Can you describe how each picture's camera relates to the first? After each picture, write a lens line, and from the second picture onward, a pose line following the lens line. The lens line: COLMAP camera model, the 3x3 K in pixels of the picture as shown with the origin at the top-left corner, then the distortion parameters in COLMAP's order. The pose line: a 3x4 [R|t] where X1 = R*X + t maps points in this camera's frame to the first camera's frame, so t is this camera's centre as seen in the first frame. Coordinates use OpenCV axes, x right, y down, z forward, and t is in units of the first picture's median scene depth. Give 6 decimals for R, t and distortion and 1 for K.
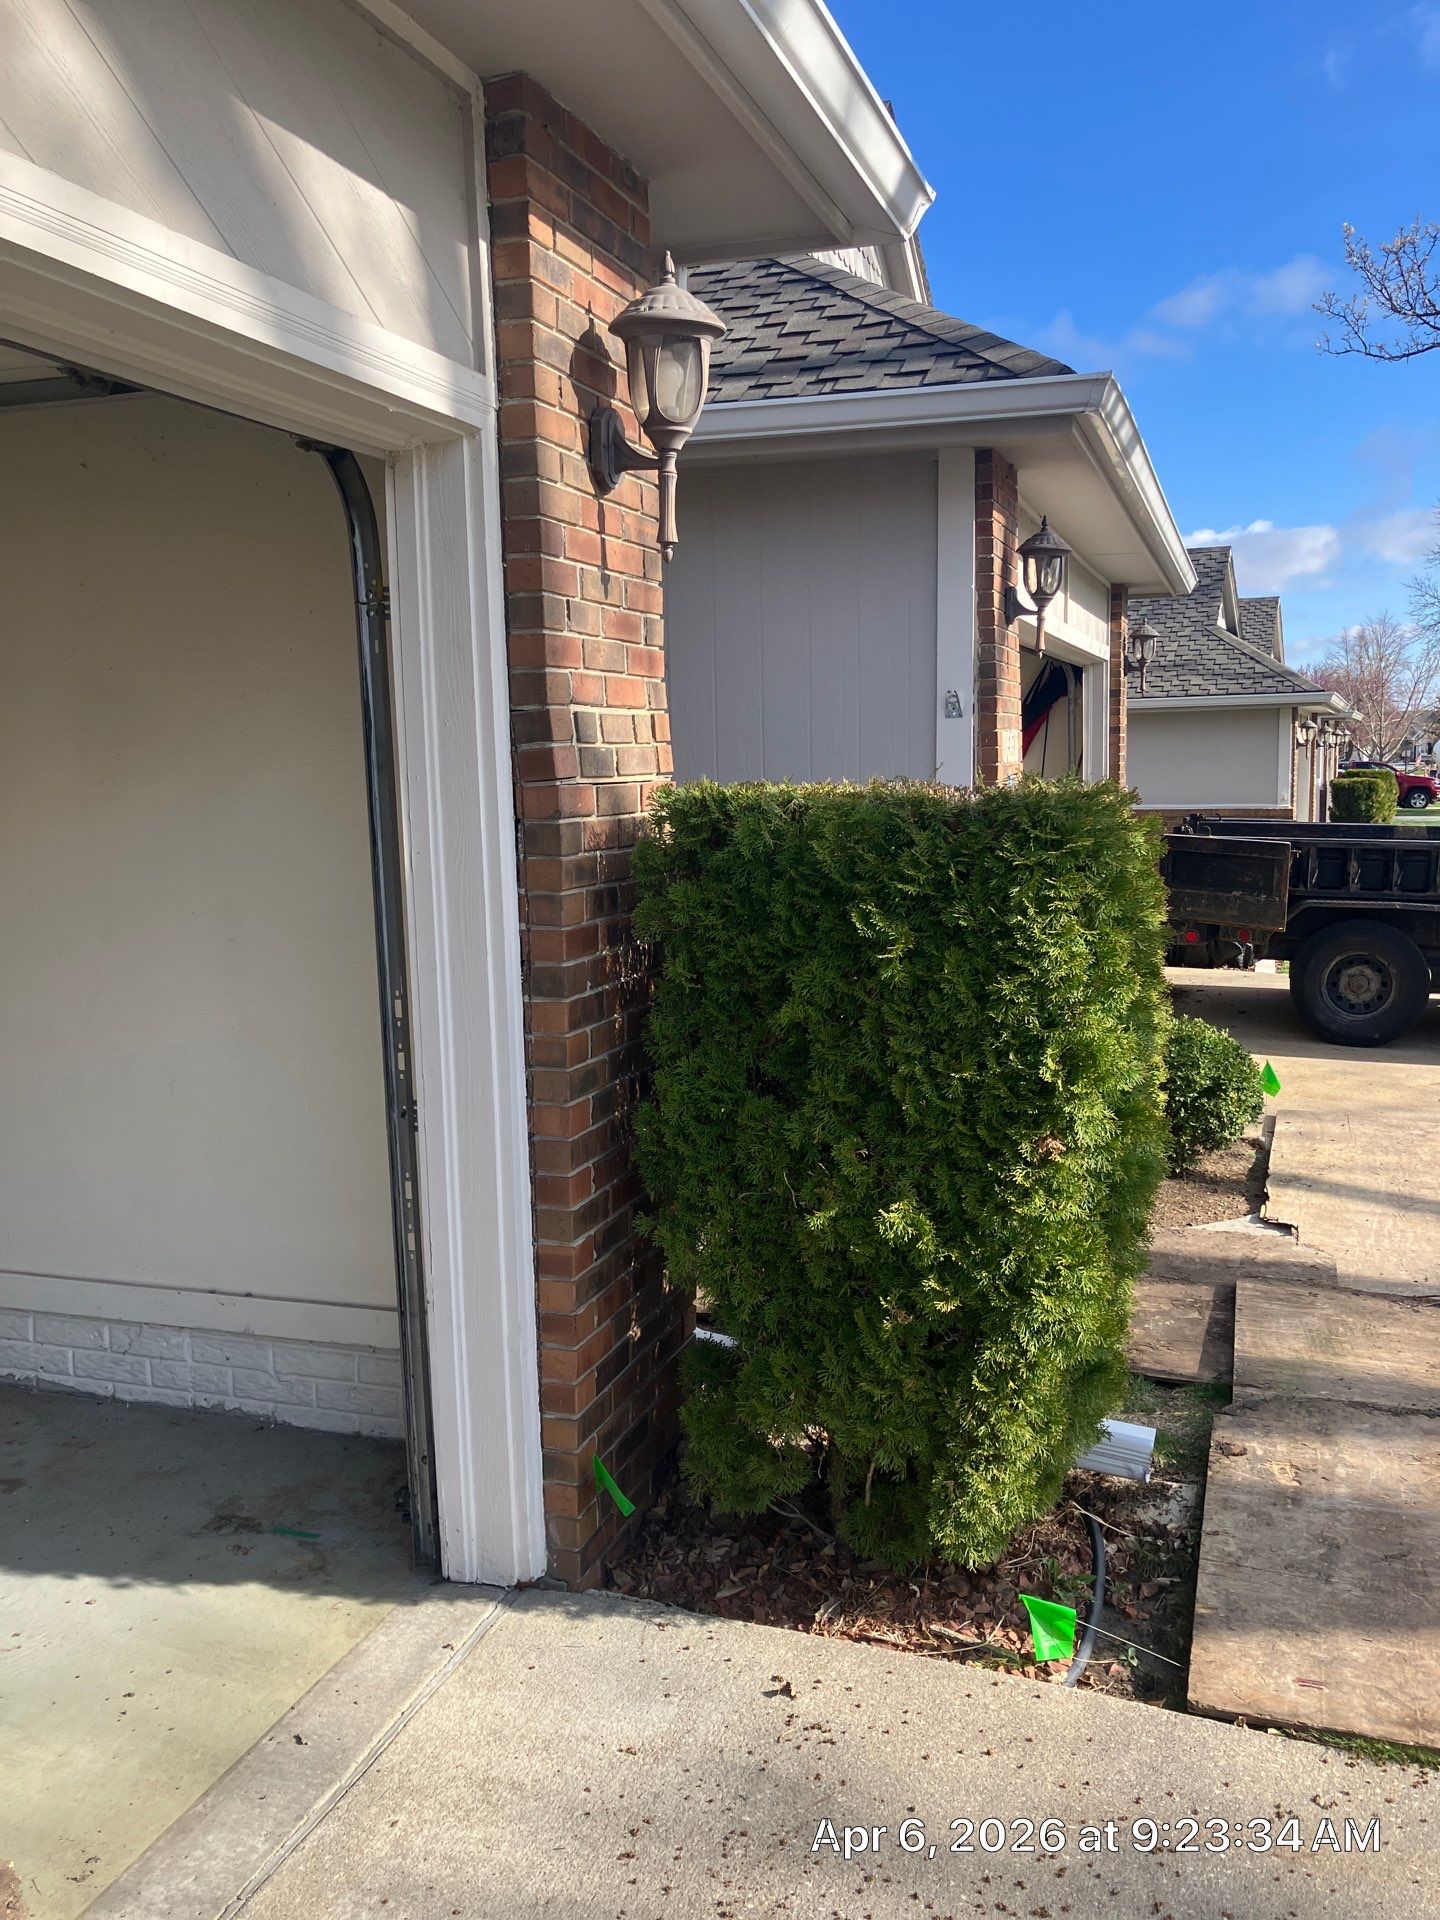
lens RADIAL K [[1623.2, 0, 720.0], [0, 1623.2, 960.0], [0, 0, 1]] dist [0.008396, -0.019359]
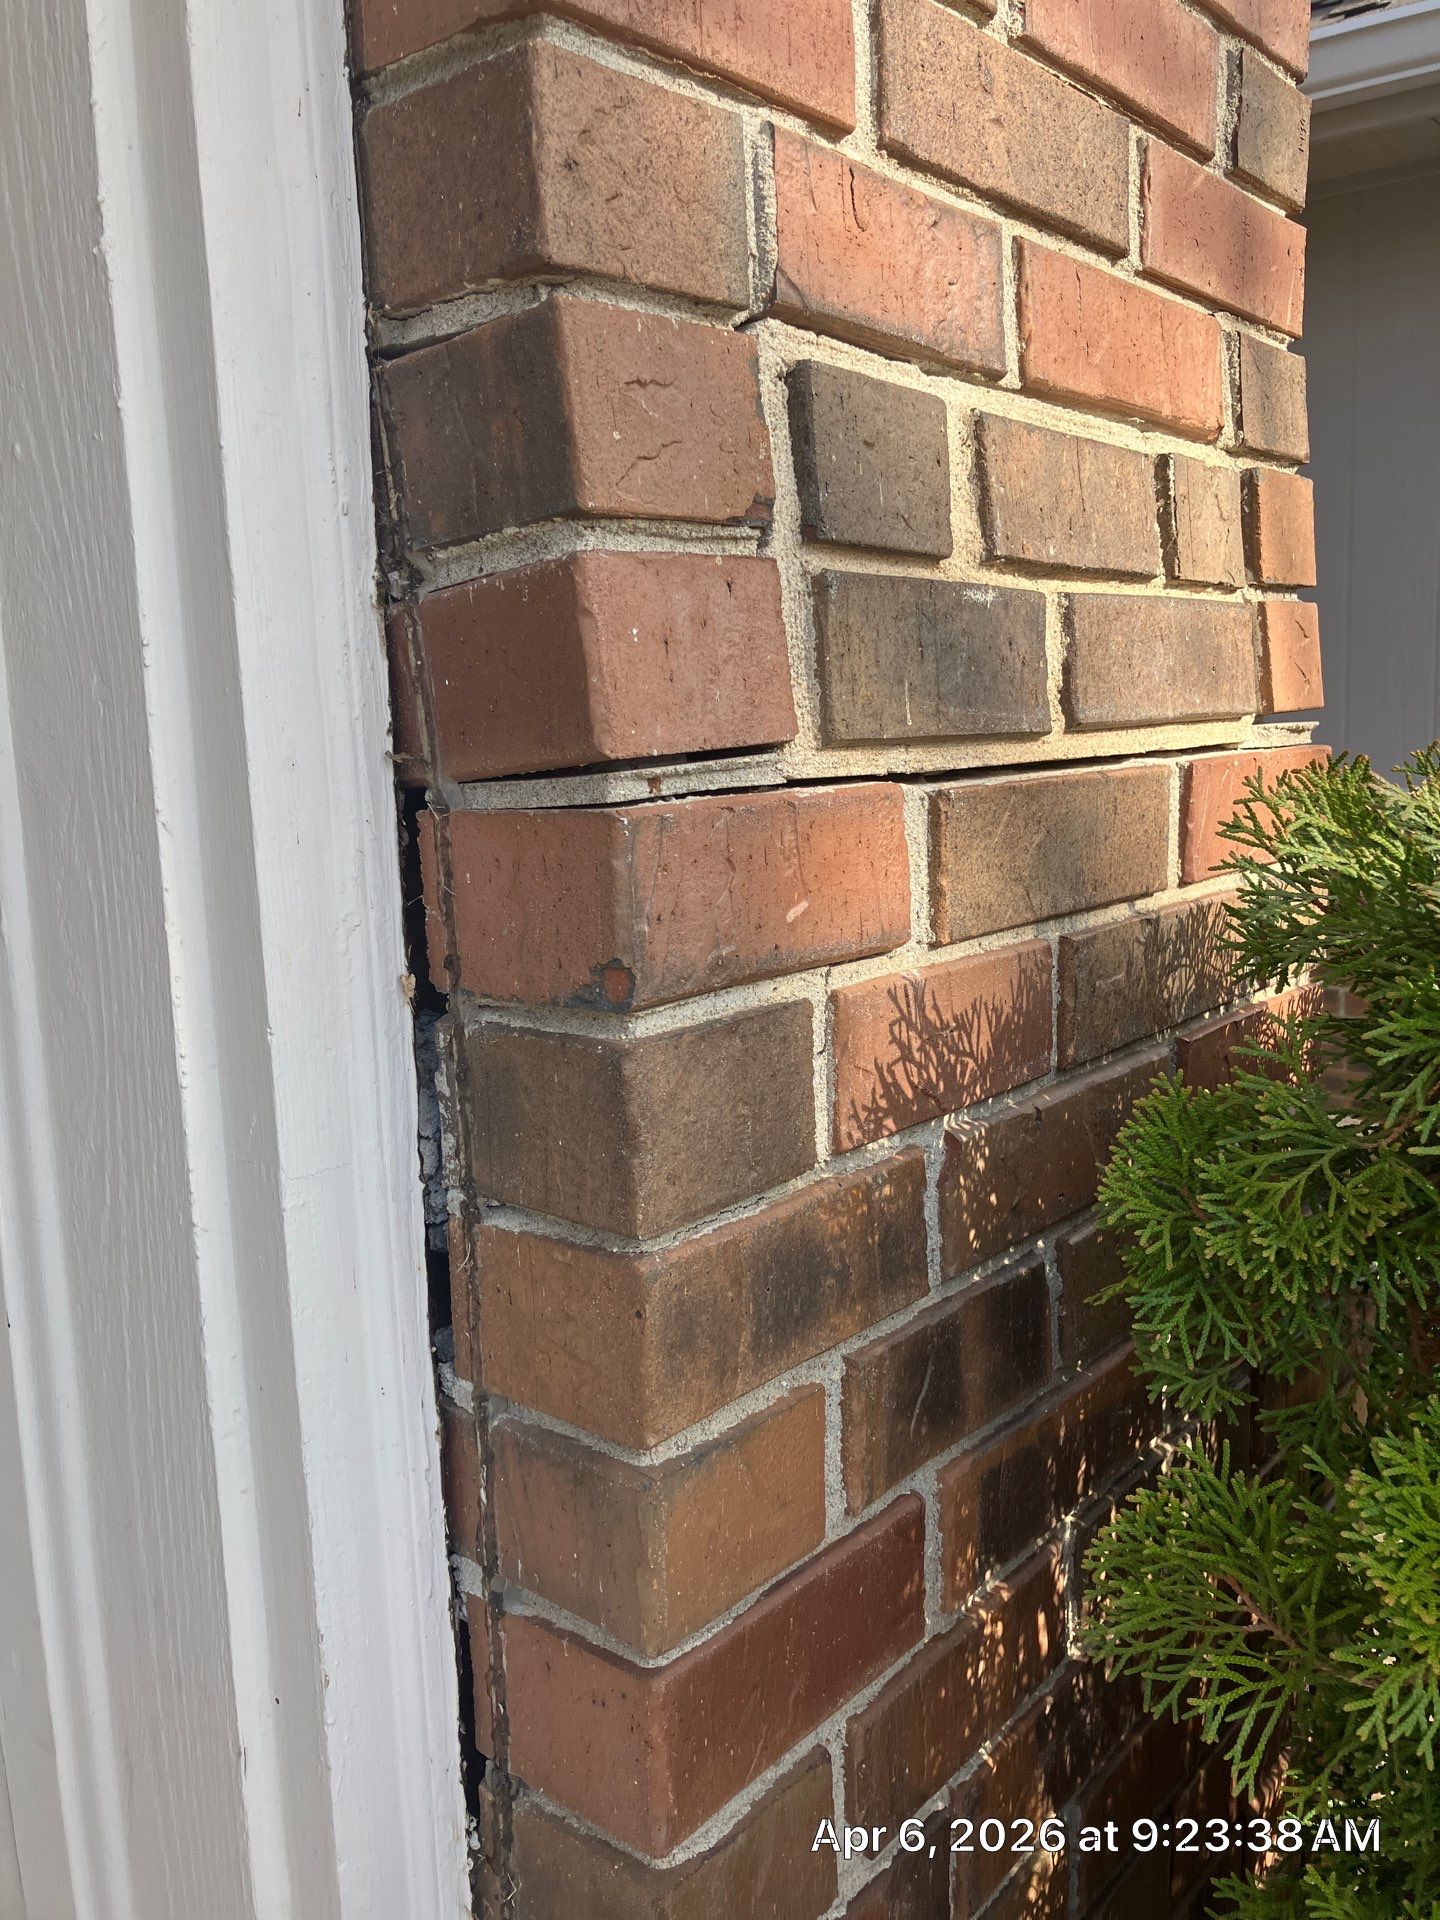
lens RADIAL K [[1537.1, 0, 720.0], [0, 1537.1, 960.0], [0, 0, 1]] dist [0.030006, -0.042197]
pose [[0.938898, 0.040748, -0.341776, -0.037991], [-0.025899, 0.998516, 0.047899, -0.097080], [0.343221, -0.036120, 0.938560, 0.838447]]
